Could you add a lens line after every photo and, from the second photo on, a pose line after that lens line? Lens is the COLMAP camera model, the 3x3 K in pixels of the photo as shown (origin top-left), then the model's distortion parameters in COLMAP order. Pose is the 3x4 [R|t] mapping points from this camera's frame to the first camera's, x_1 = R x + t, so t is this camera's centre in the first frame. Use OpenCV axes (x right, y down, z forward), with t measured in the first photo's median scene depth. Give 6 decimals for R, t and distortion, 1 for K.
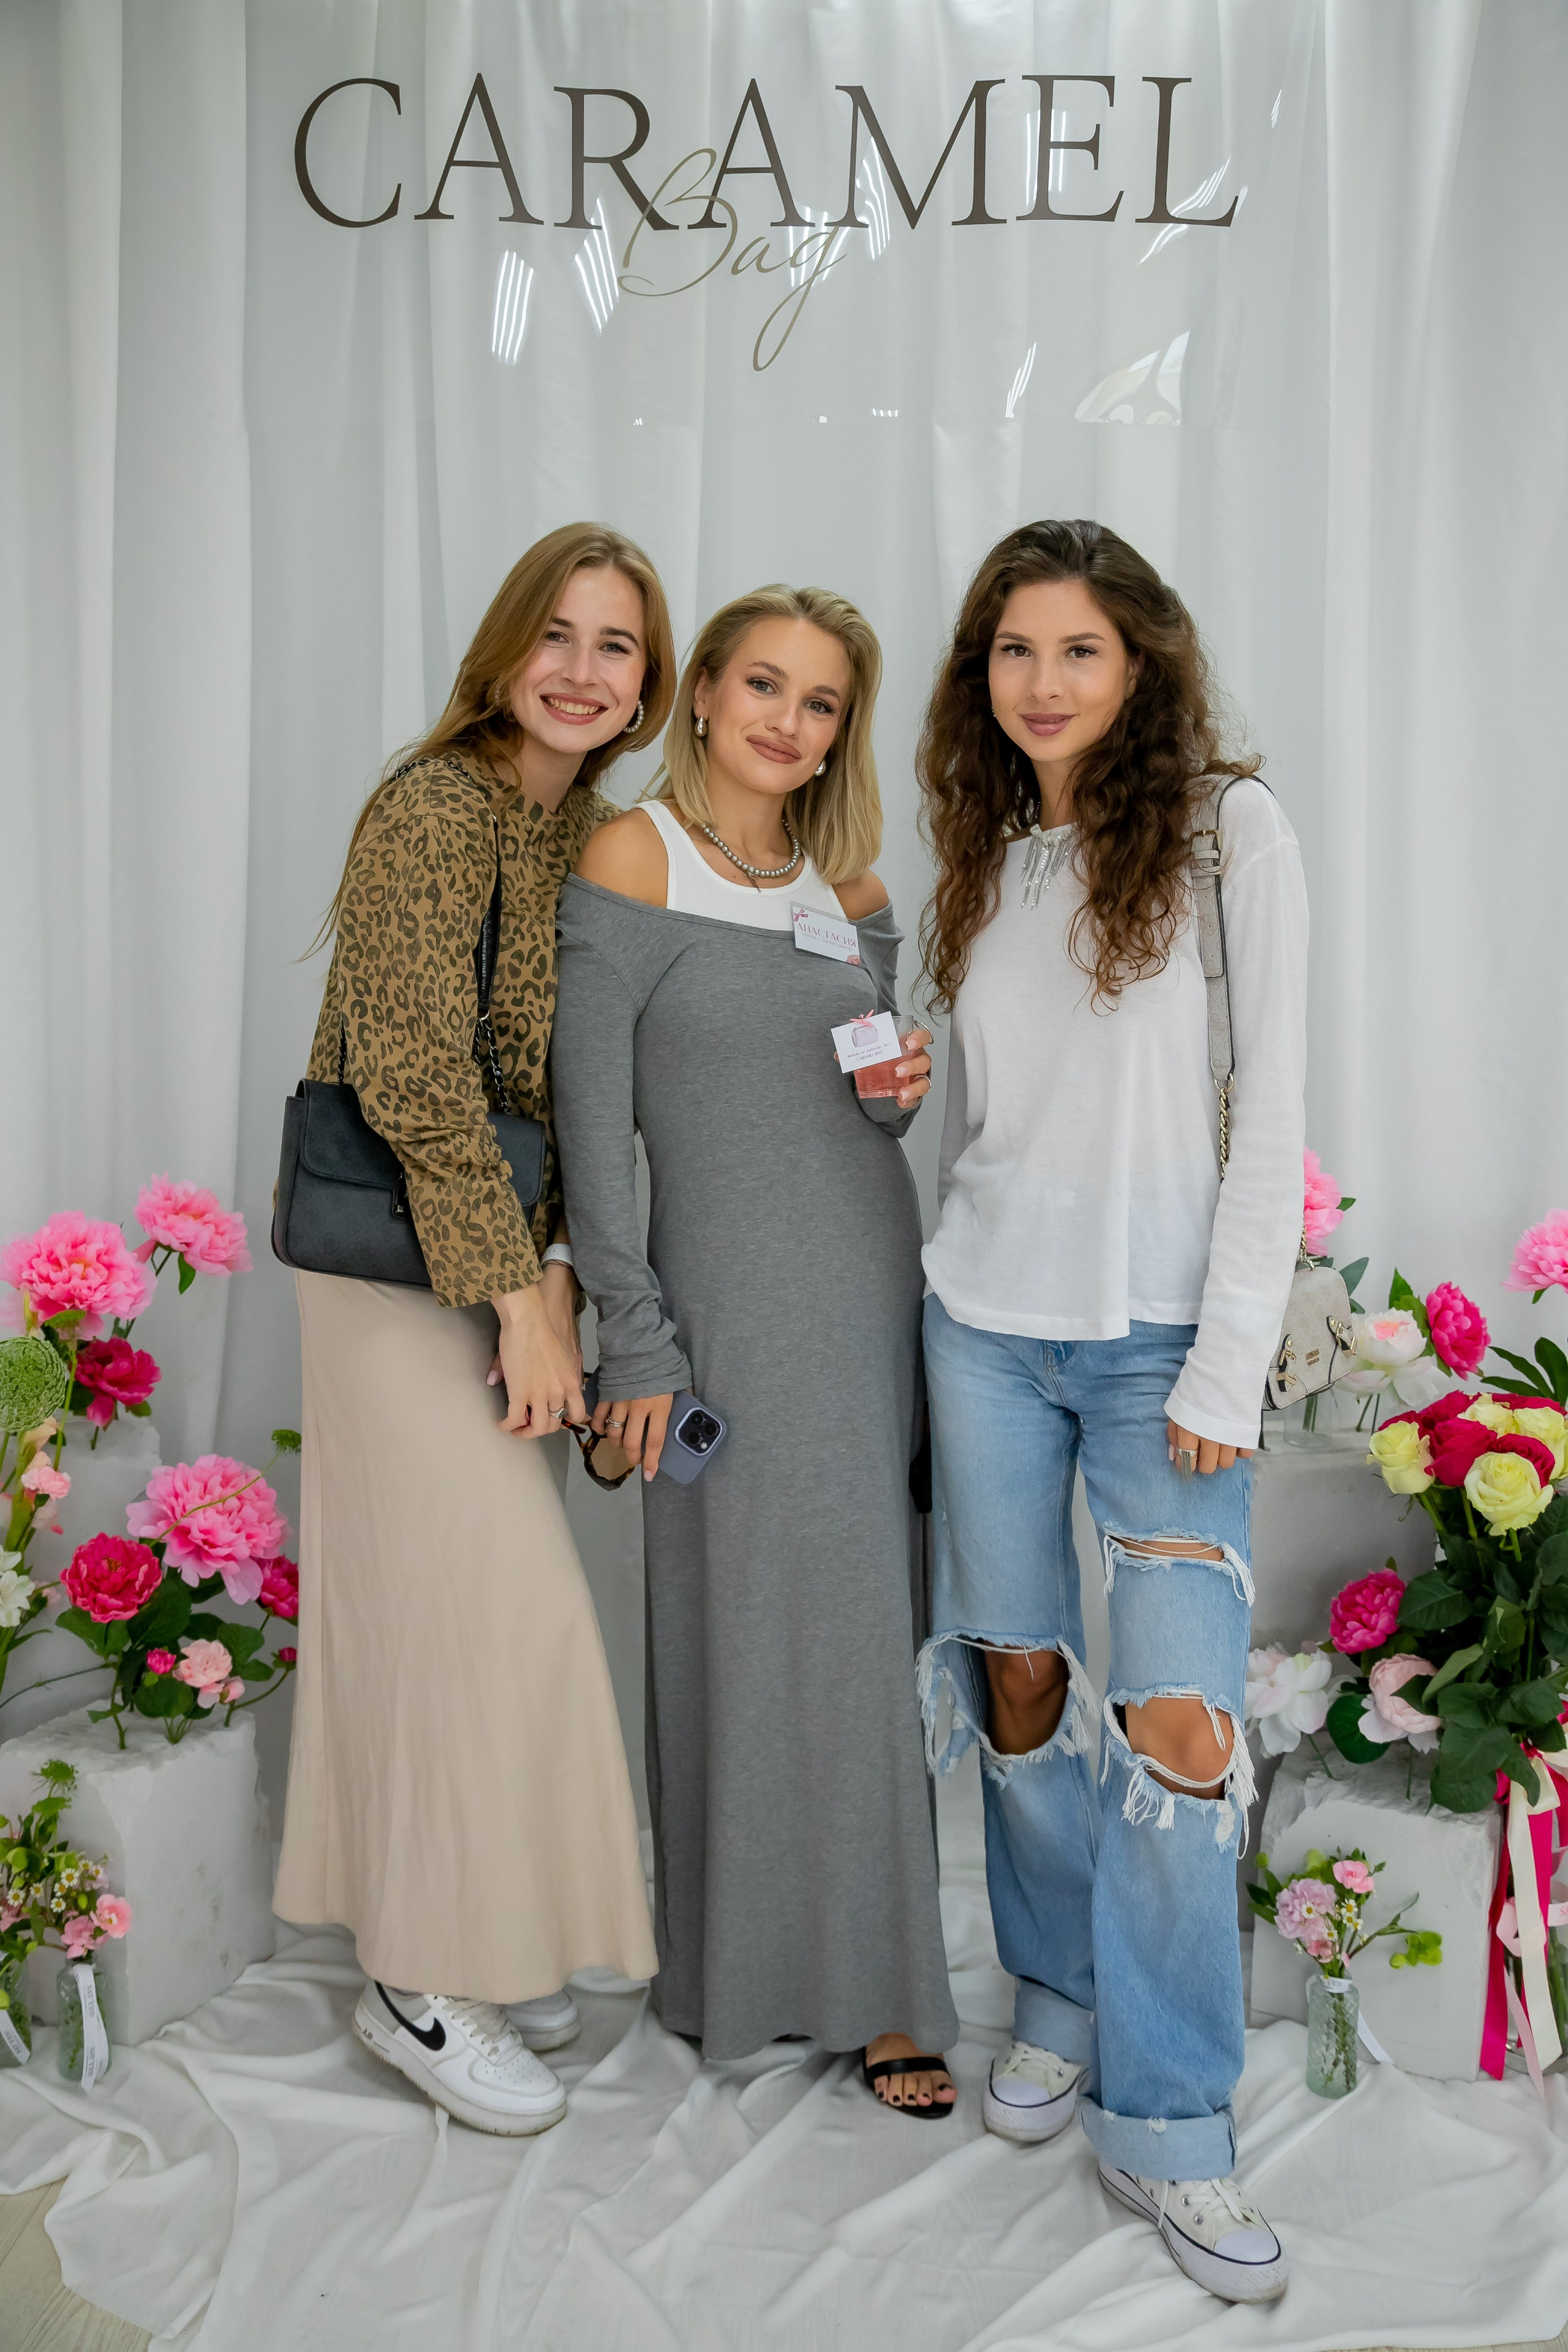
lens RADIAL K [[2690.2, 0, 787.1], [0, 2690.2, 1193.8], [0, 0, 1]] dist [0.069933, 0.000000]
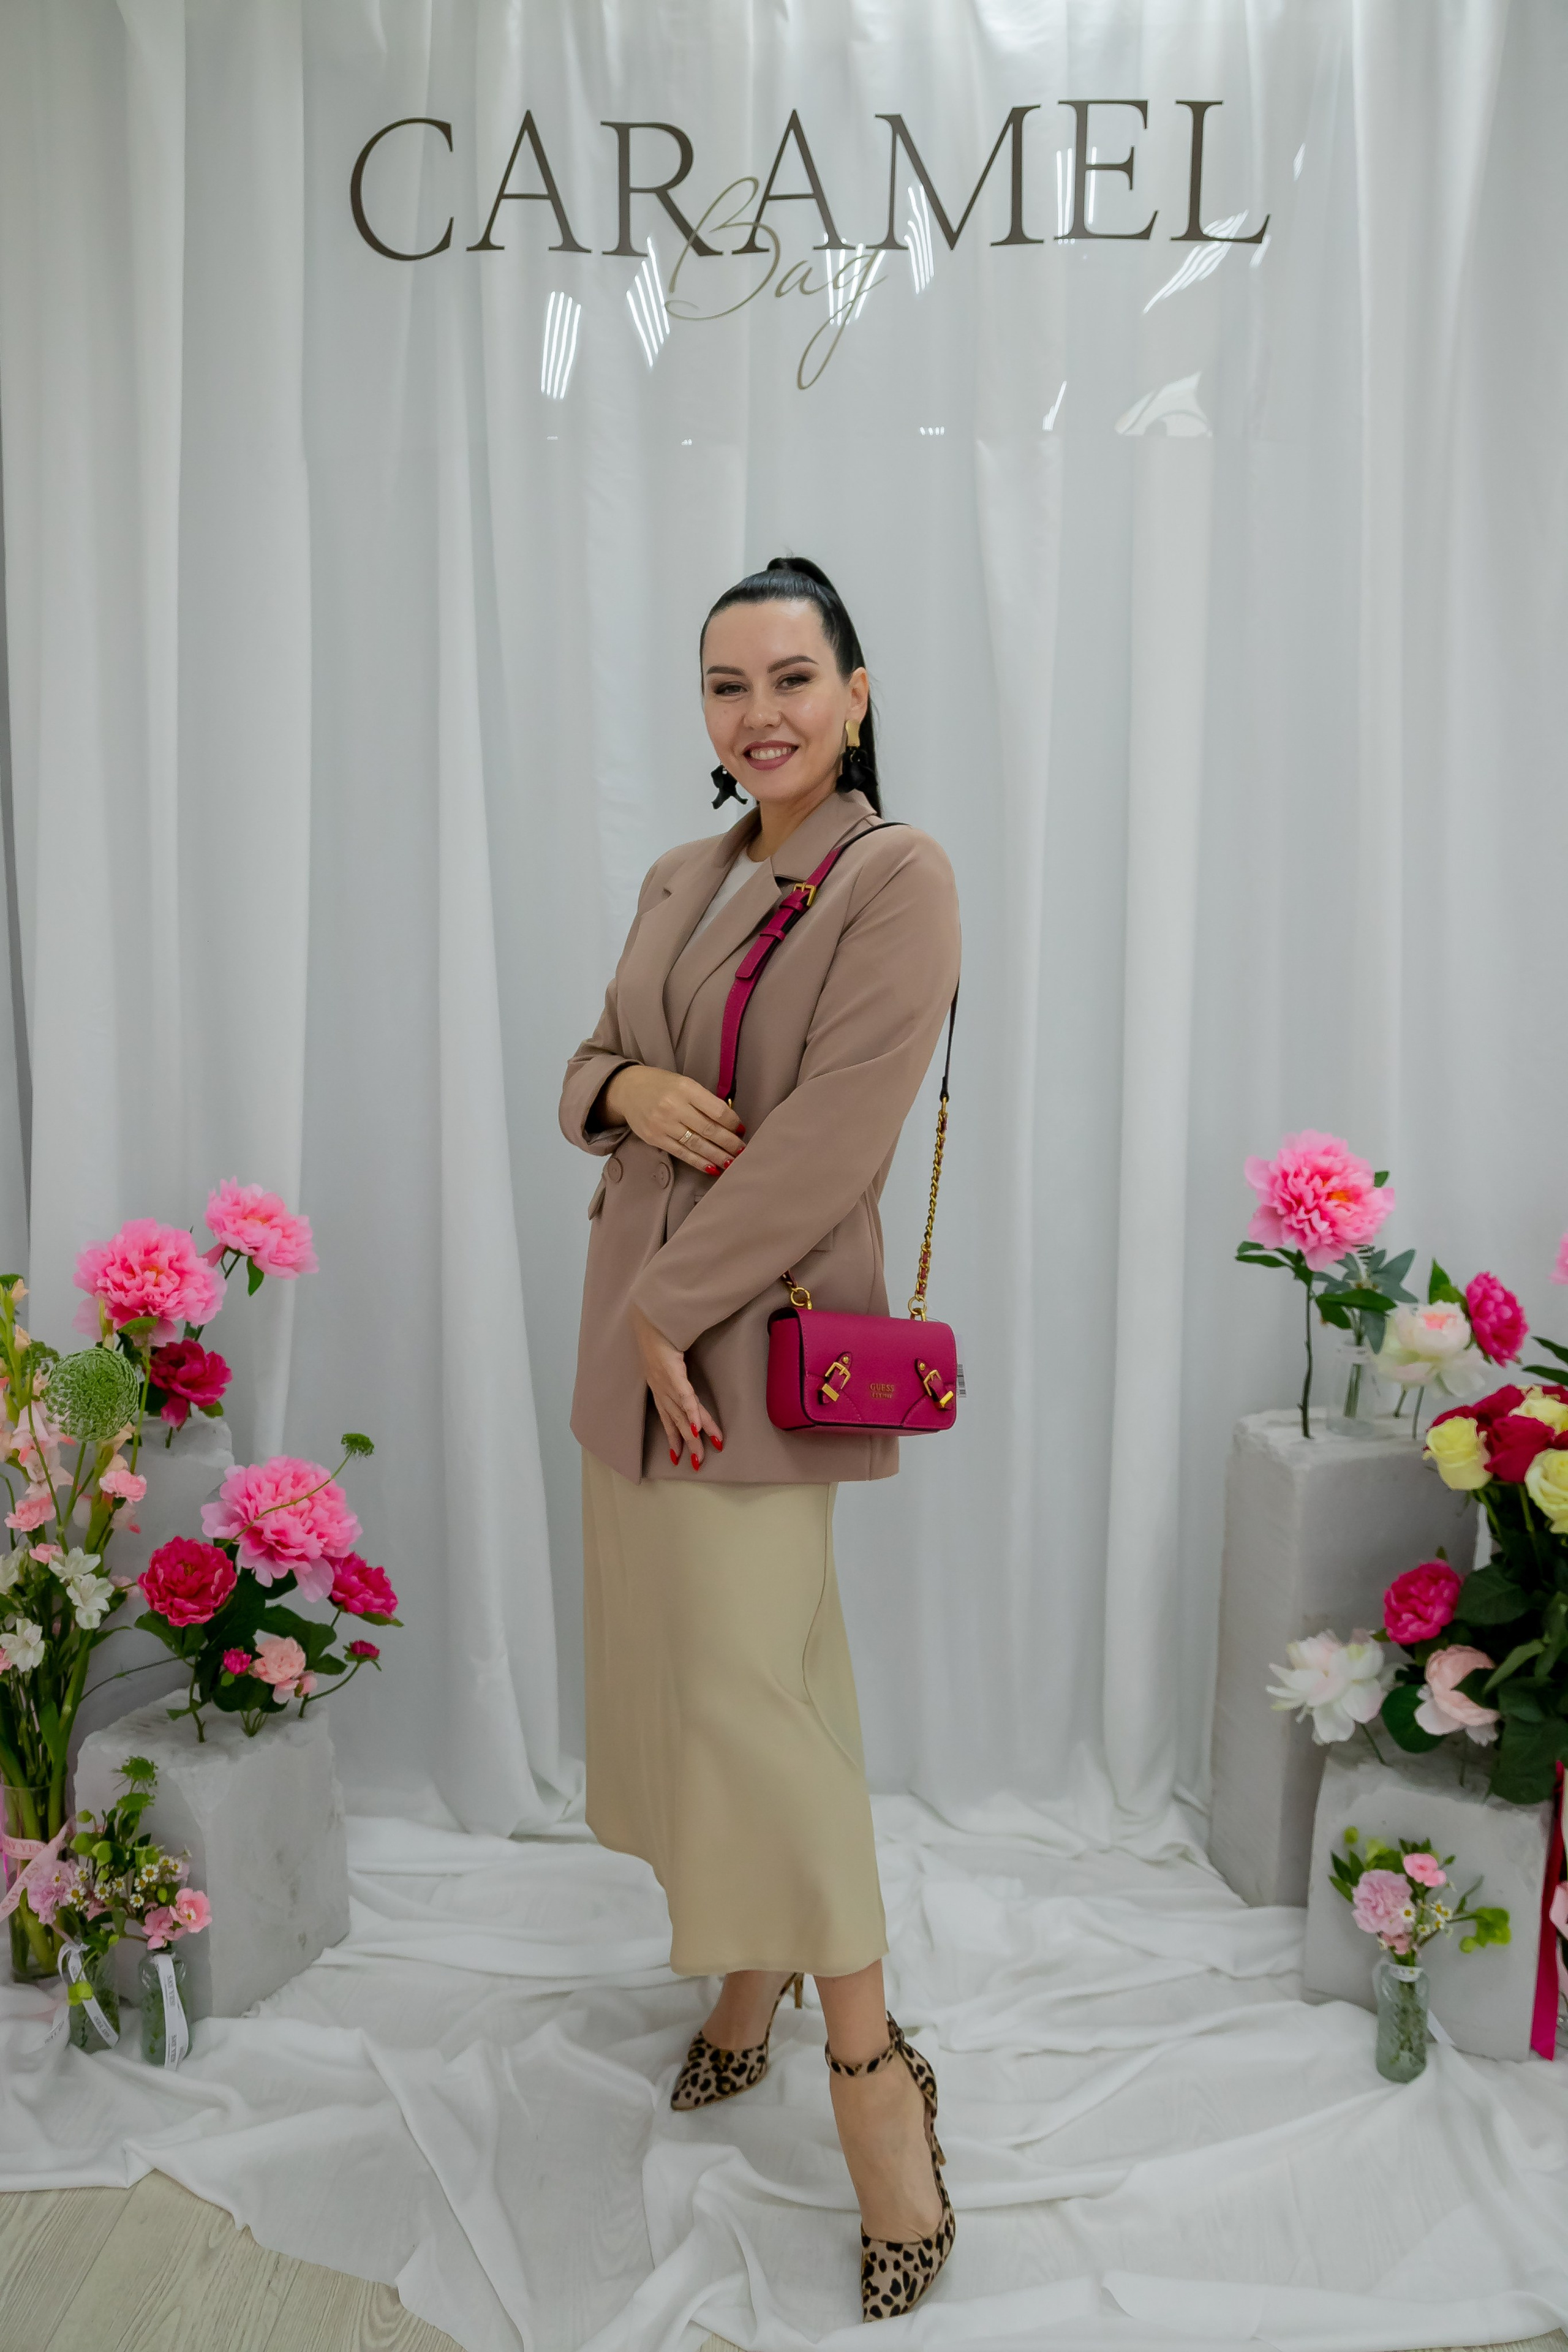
lens RADIAL K [[2361.9, 0, 726.4], [0, 2361.9, 1148.7], [0, 0, 1]] dist [0.003031, 0.000000]
pose [[0.999729, -0.011158, -0.020411, -0.024511], [0.011276, 0.999920, 0.005684, -0.022676], [0.020346, -0.005913, 0.999776, 0.105713]]
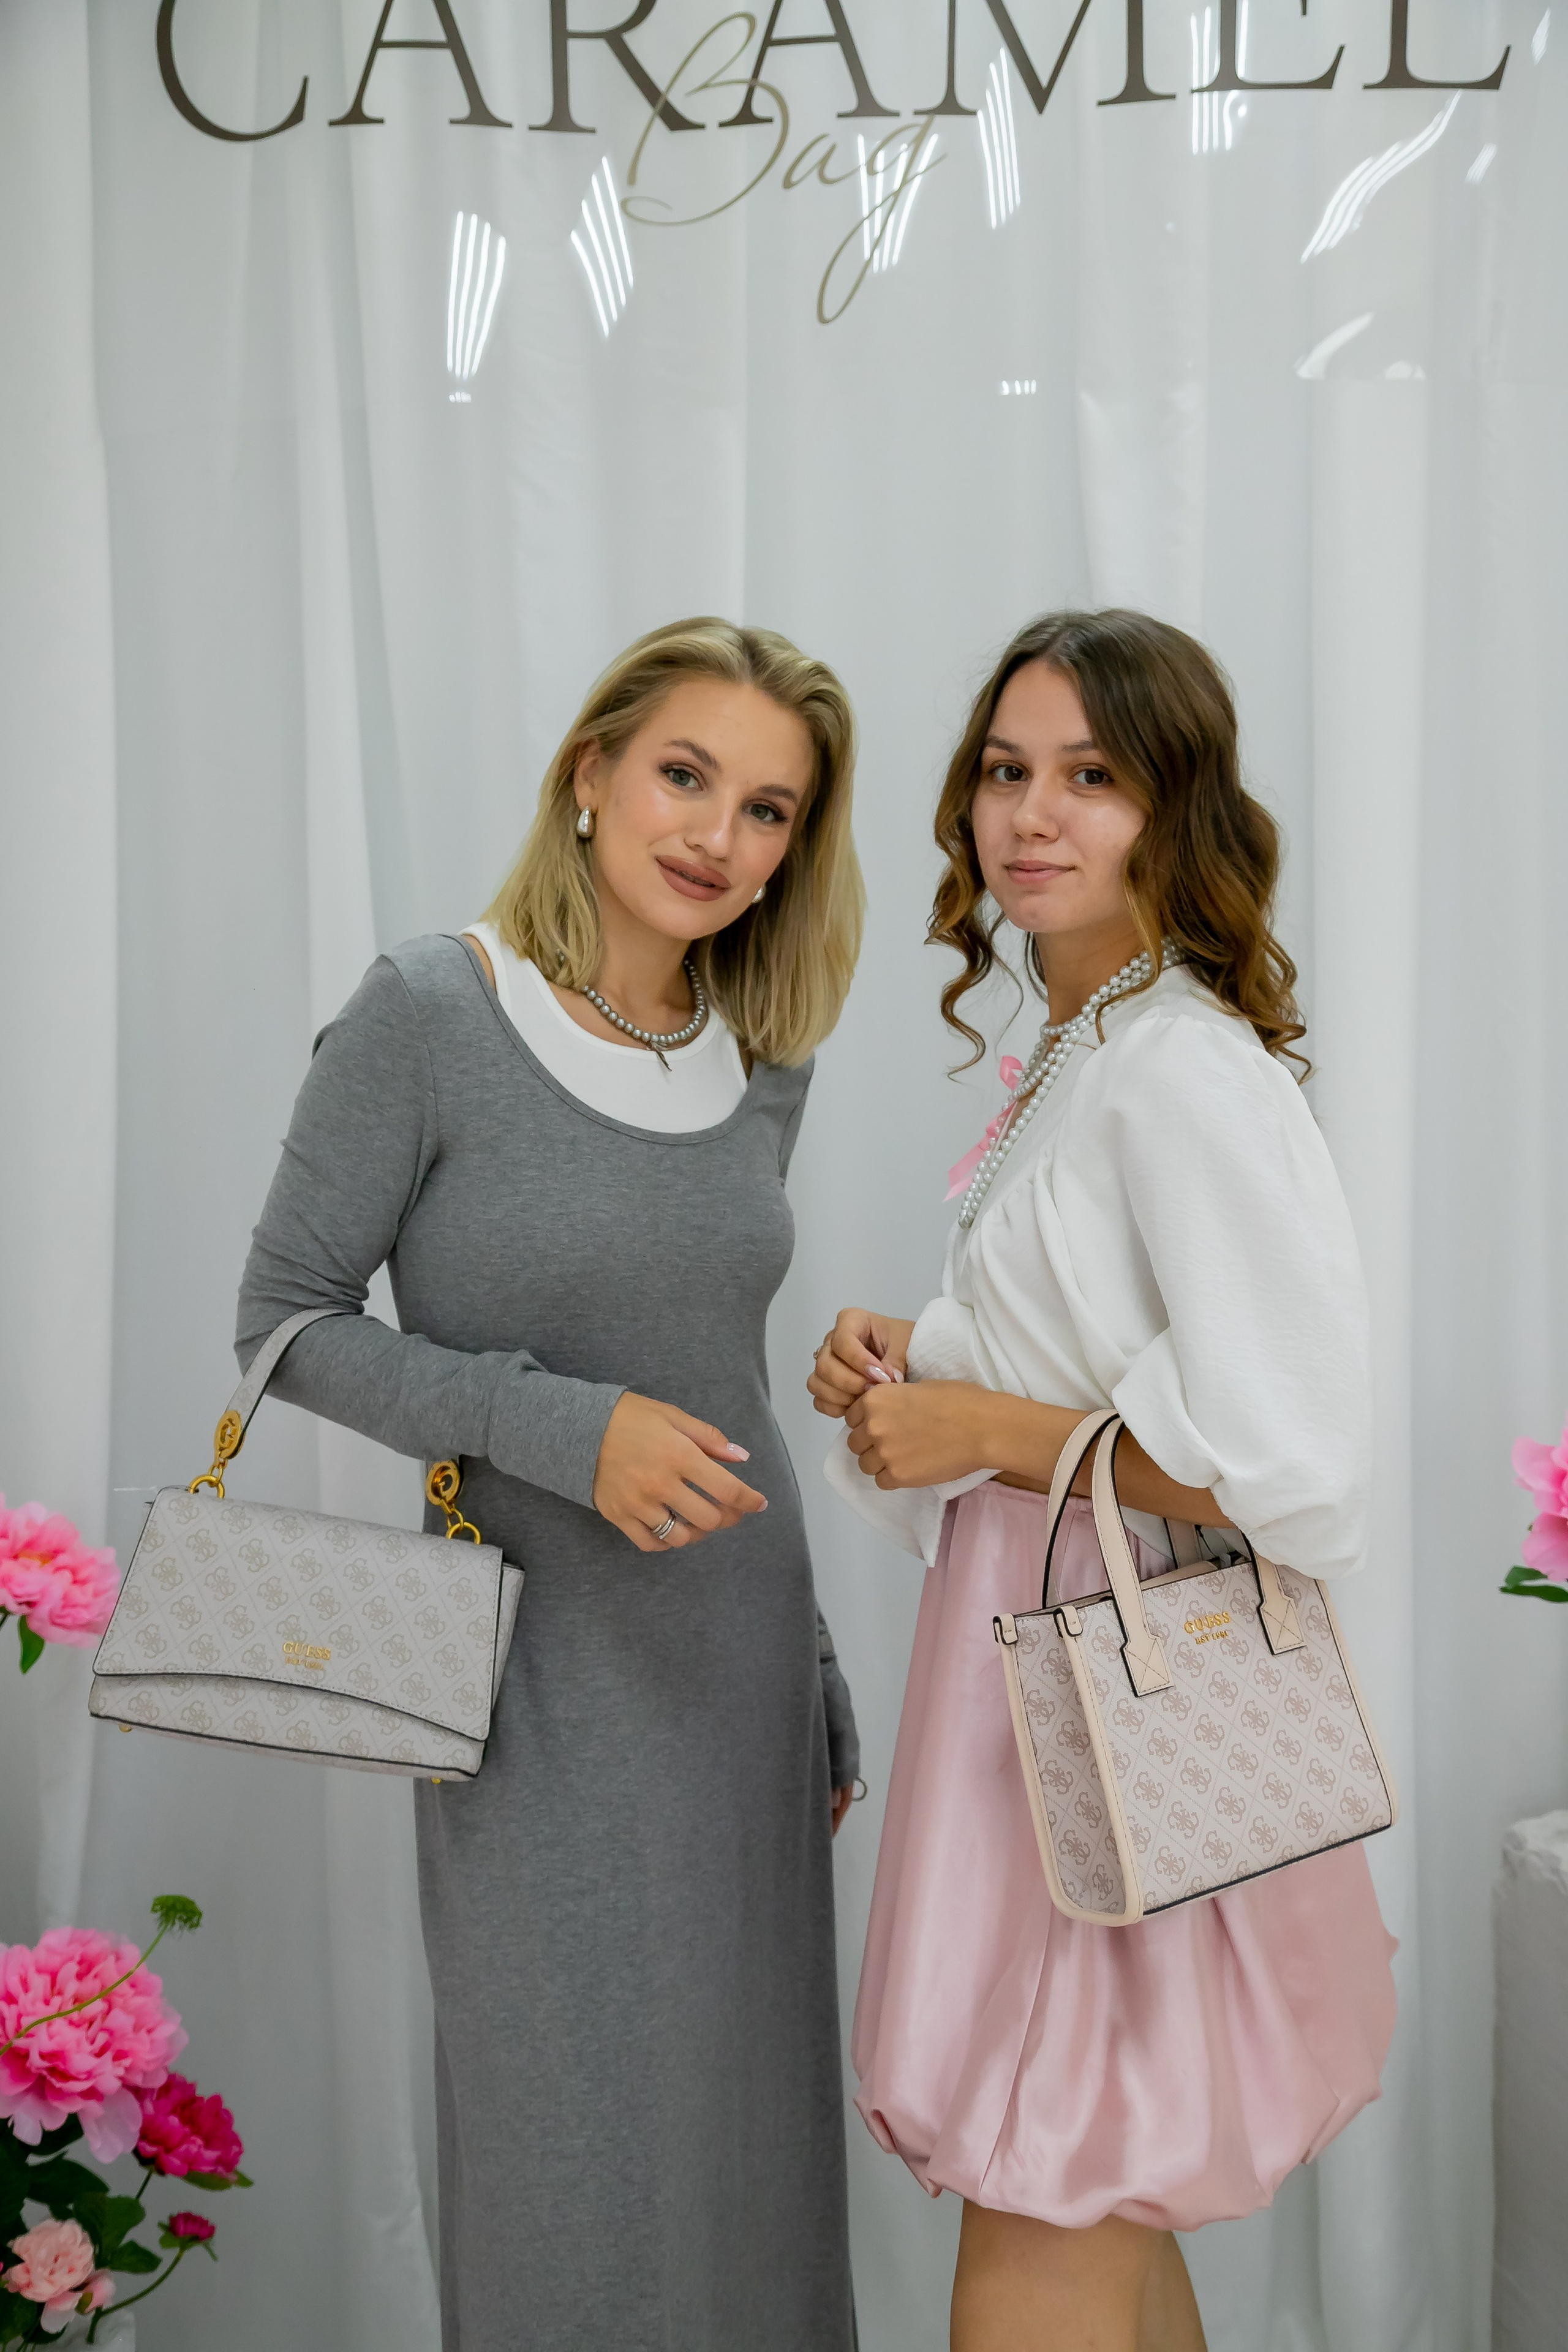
lens RADIAL K [[2915.3, 0, 774.3], [0, 2915.3, 1181.2], [0, 0, 1]] dist [0.115135, 0.000000]
pose [[0.999459, -0.031491, -0.009477, -0.023871], [0.030908, 0.997930, -0.056402, -0.040650], [0.011233, 0.056079, 0.998363, 0.255543]]
